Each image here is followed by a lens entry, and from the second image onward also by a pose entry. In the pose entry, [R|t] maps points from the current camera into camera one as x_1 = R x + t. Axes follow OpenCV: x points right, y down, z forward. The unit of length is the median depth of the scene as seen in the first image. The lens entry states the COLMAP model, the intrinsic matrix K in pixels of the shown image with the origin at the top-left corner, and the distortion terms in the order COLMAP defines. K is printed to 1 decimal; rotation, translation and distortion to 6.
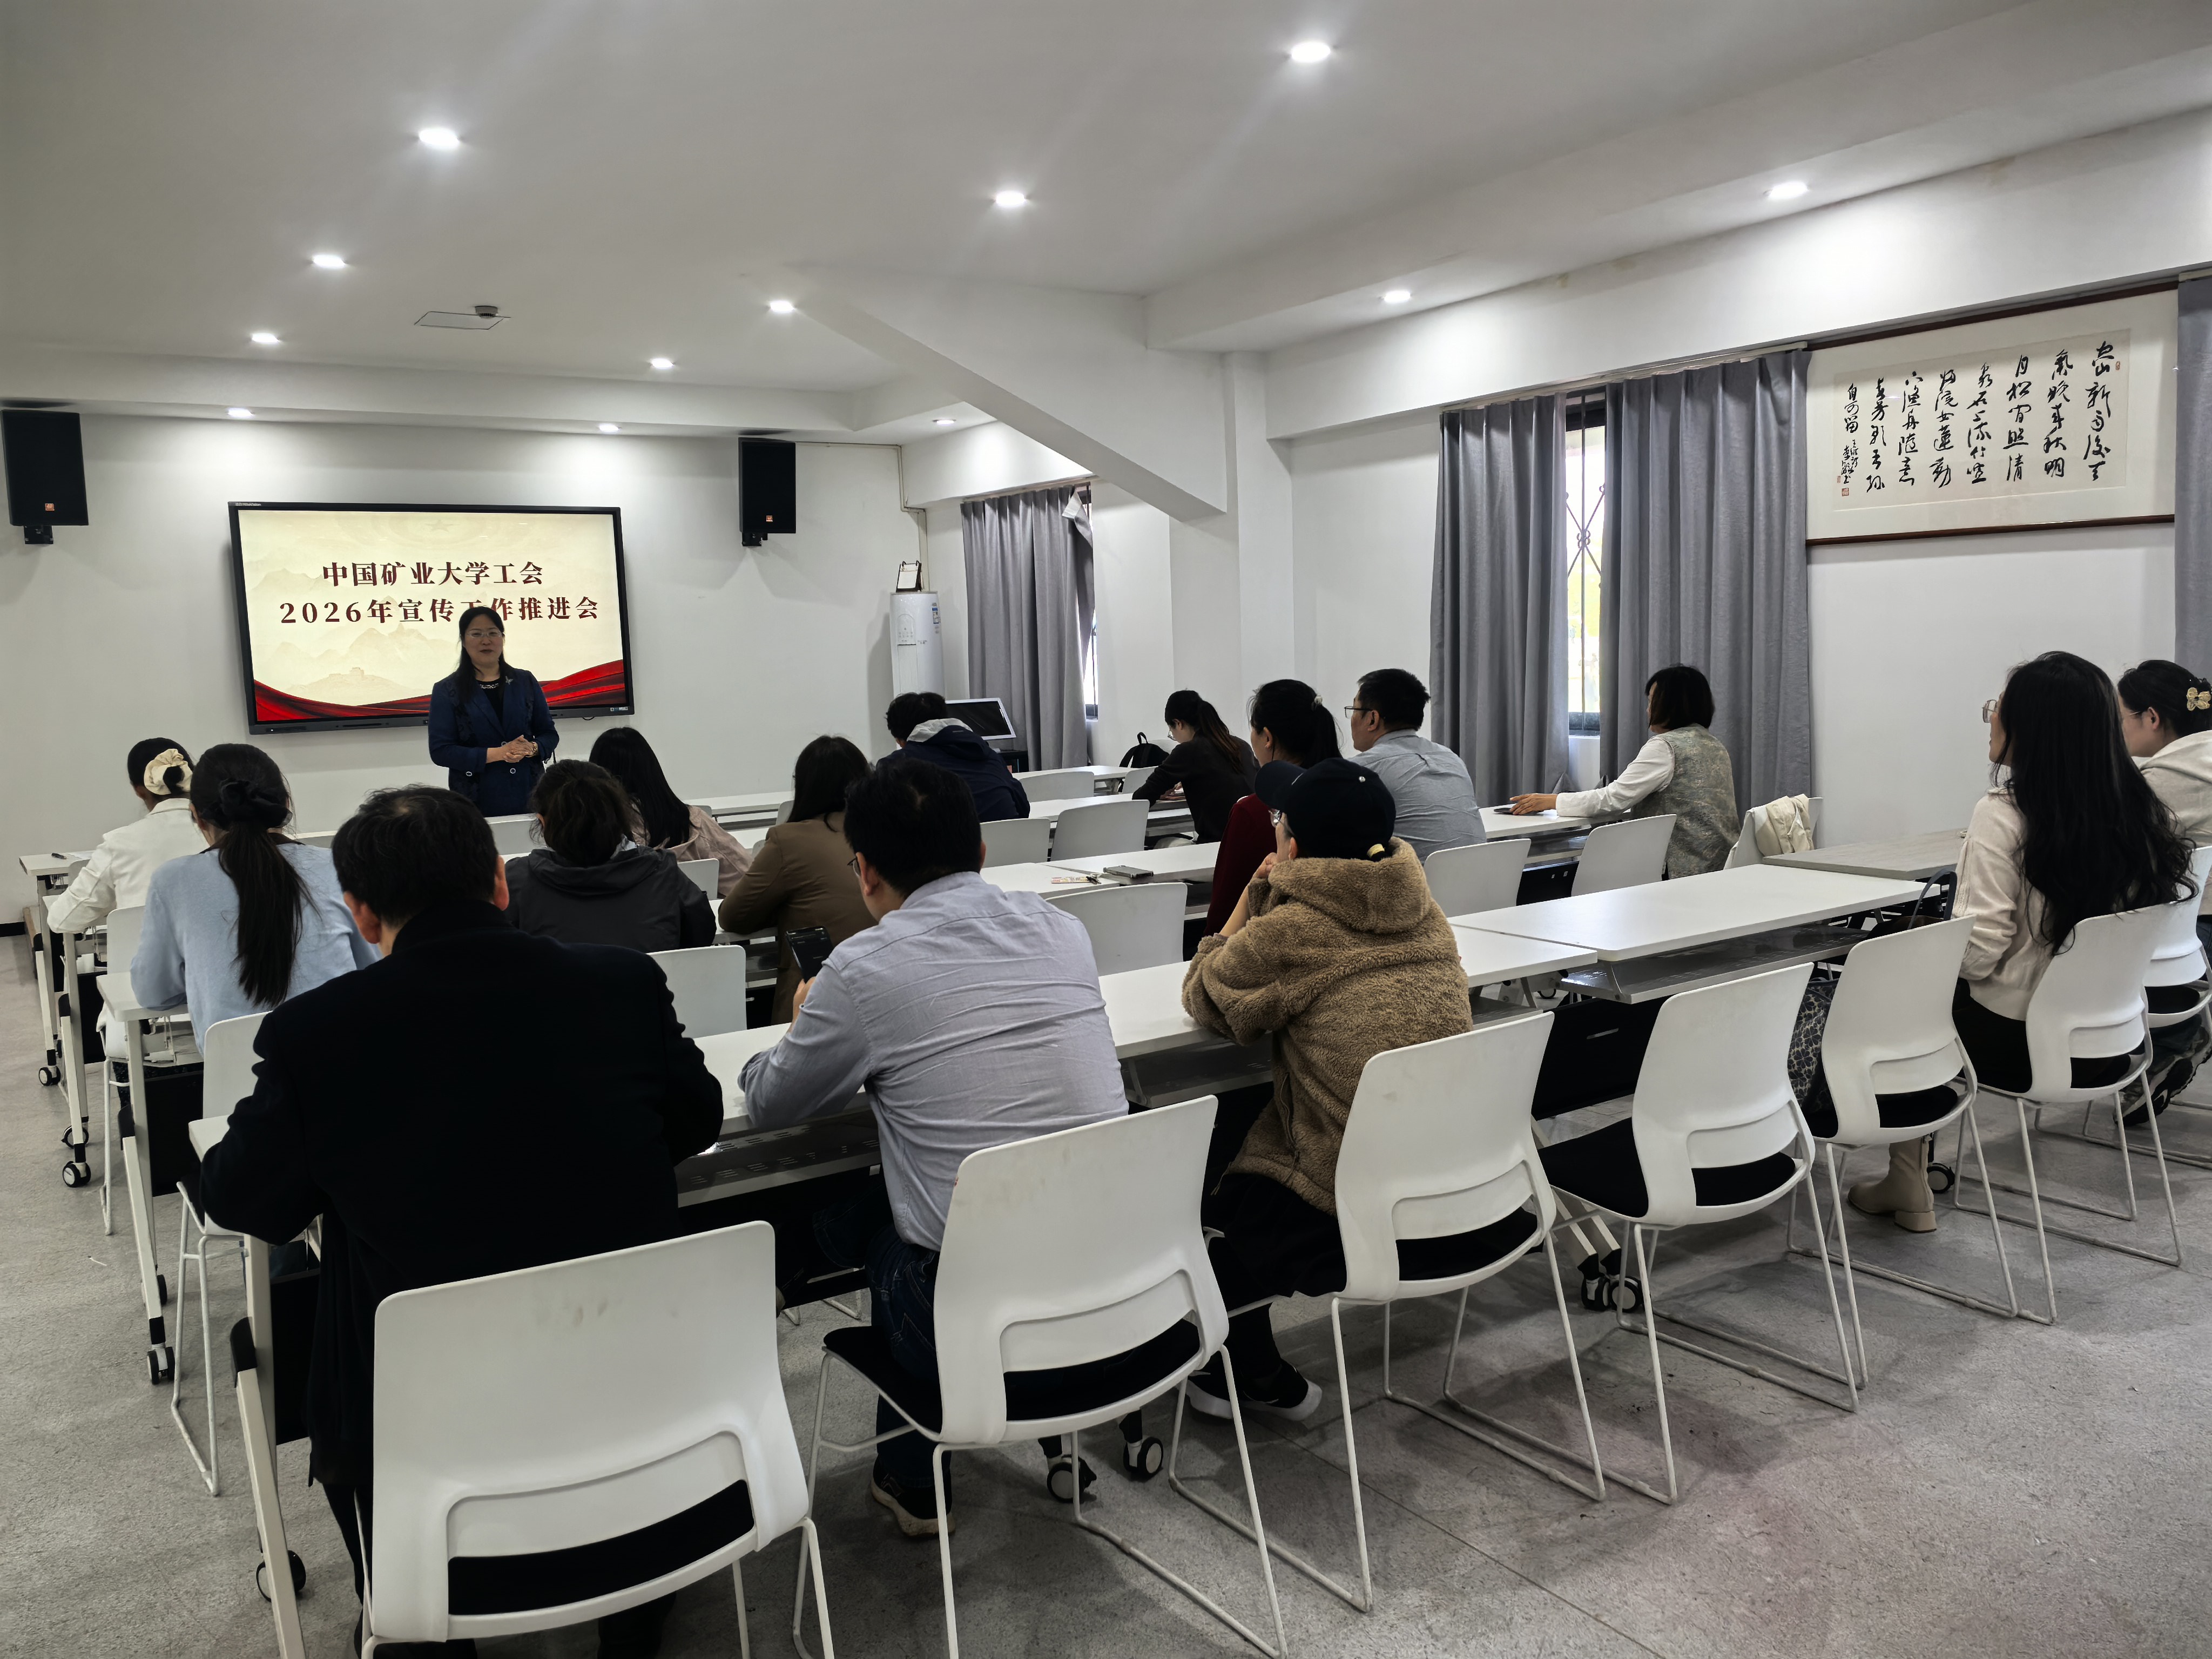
lens RADIAL K [[1731.2, 0, 1119.6], [0, 1731.2, 836.4], [0, 0, 1]] dist [0.025373, -0.060258]
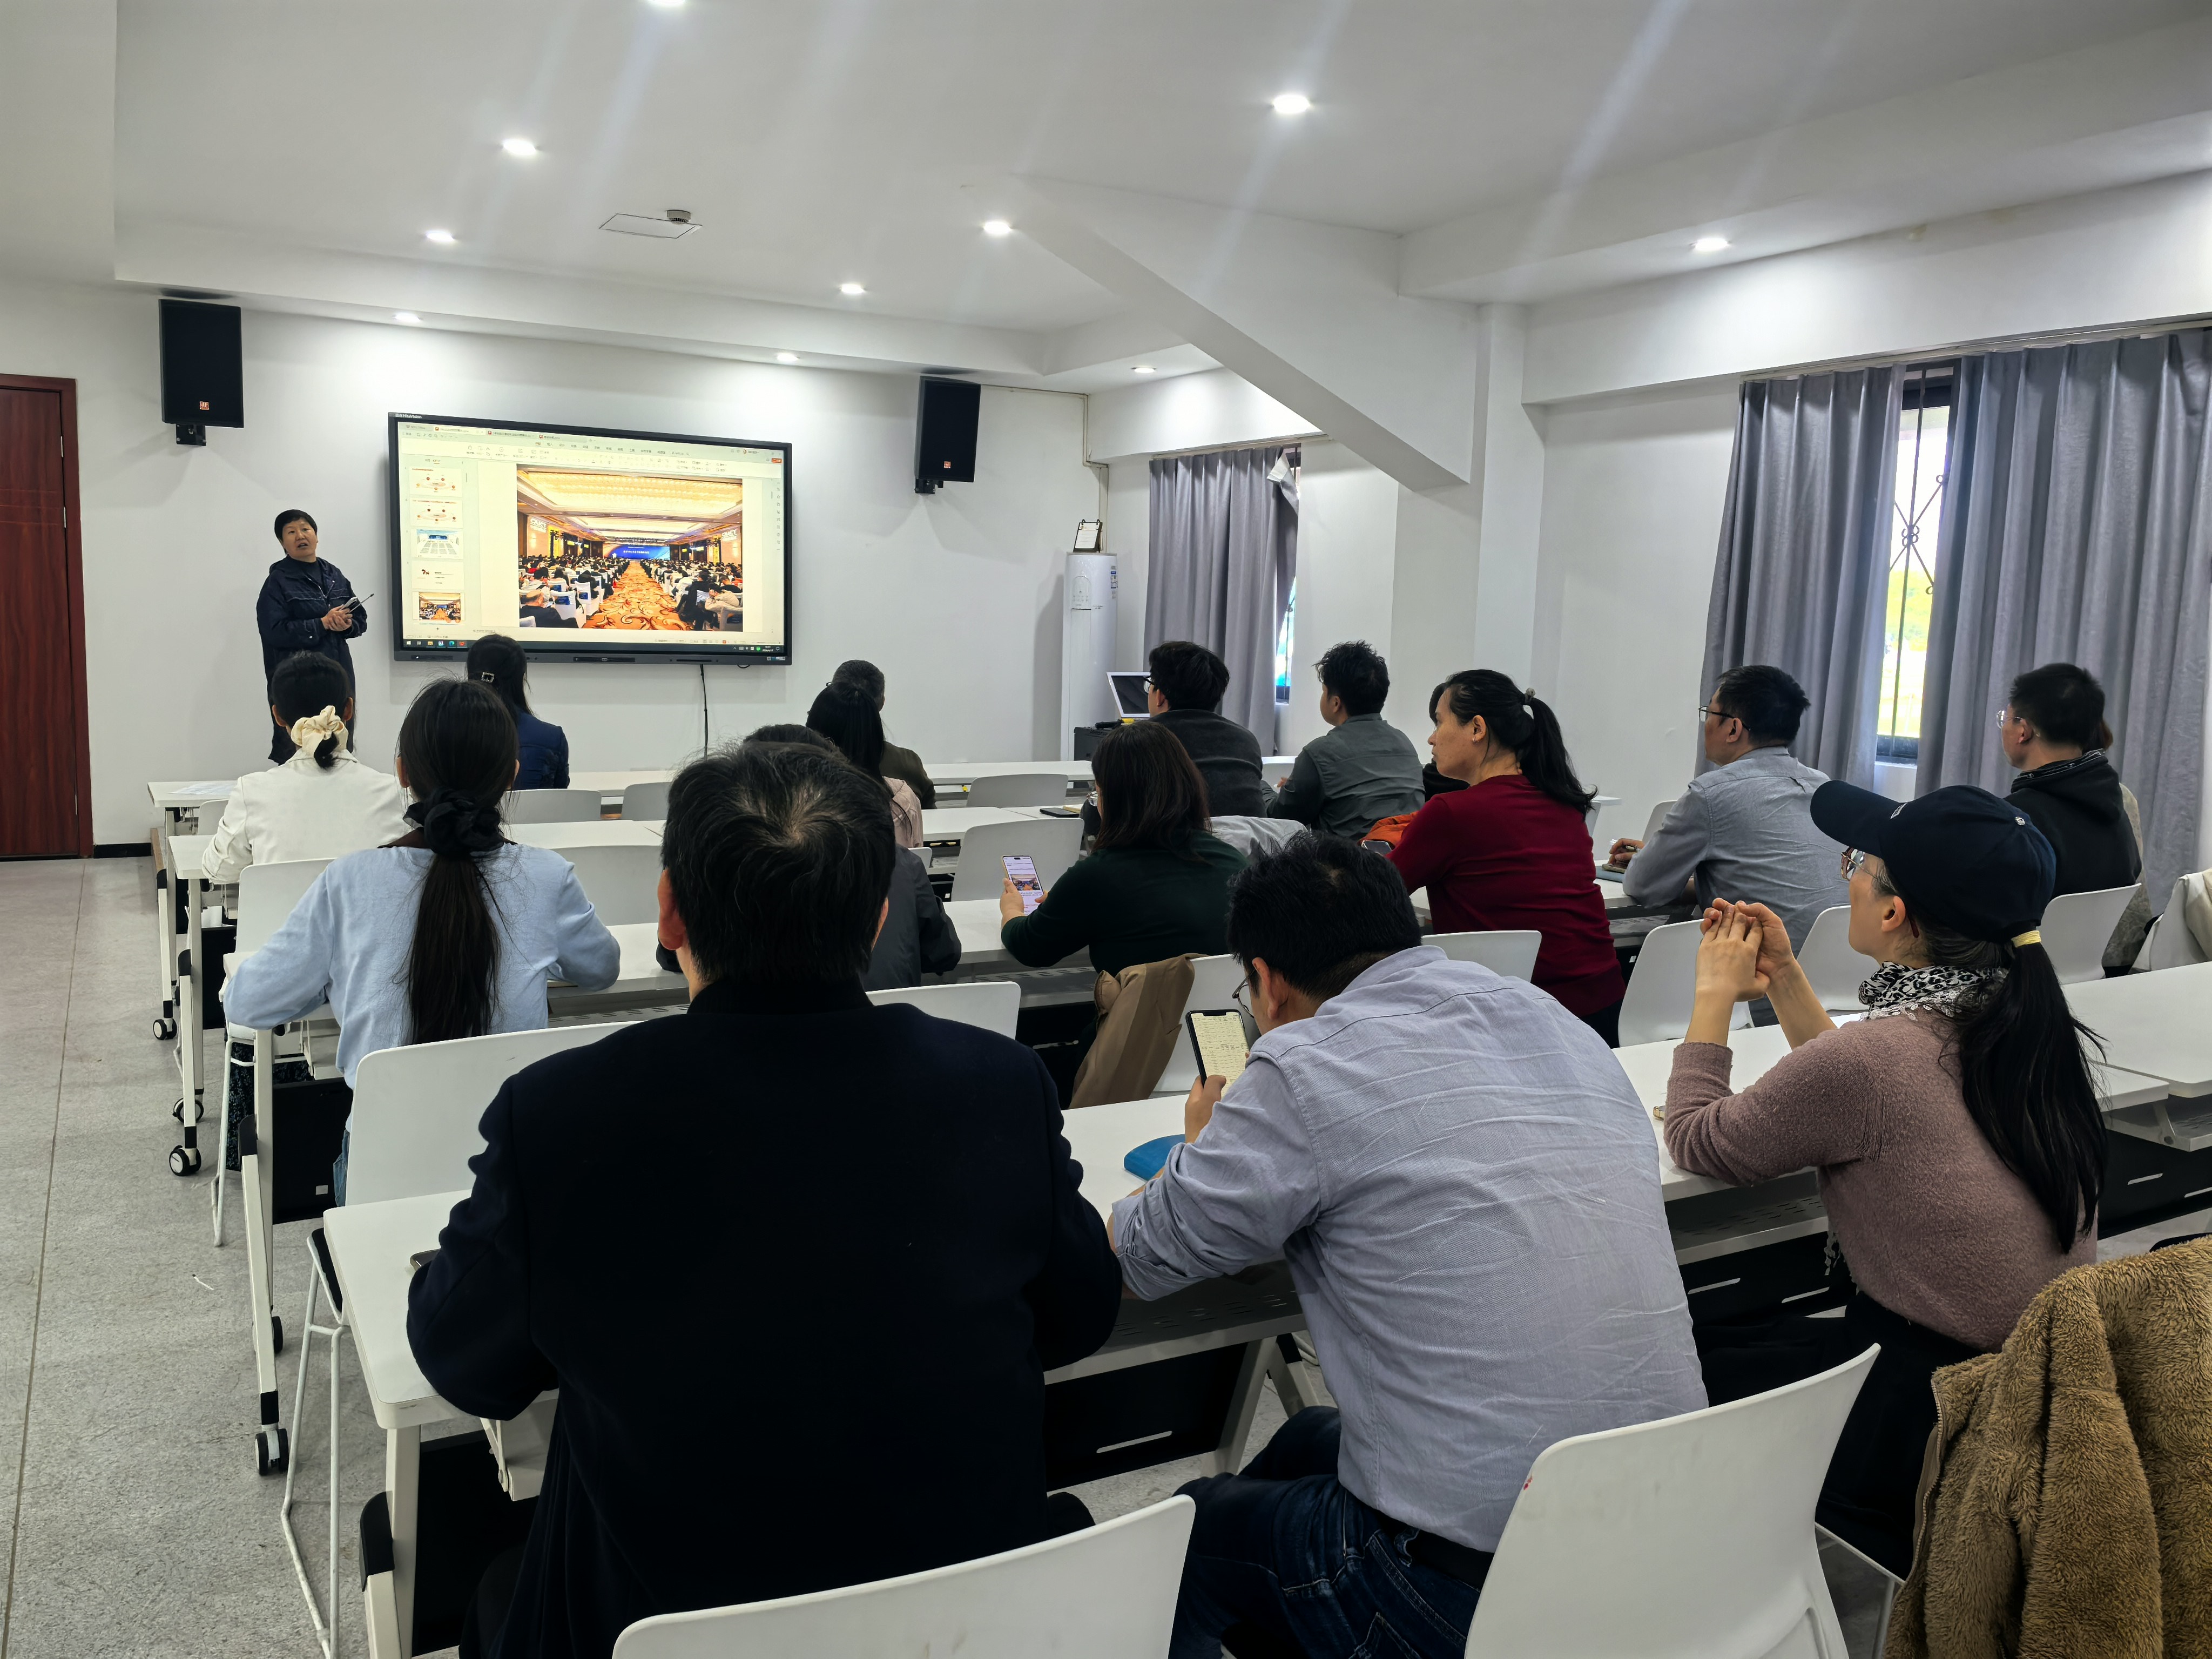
lens RADIAL K [[1731.2, 0, 1097.0], [0, 1731.2, 824.4], [0, 0, 1]] dist [0.025373, -0.060258]
pose [[0.995269, 0.070252, -0.067118, -0.065573], [-0.069612, 0.997504, 0.011830, -0.009972], [0.067782, -0.007102, 0.997675, 0.106818]]
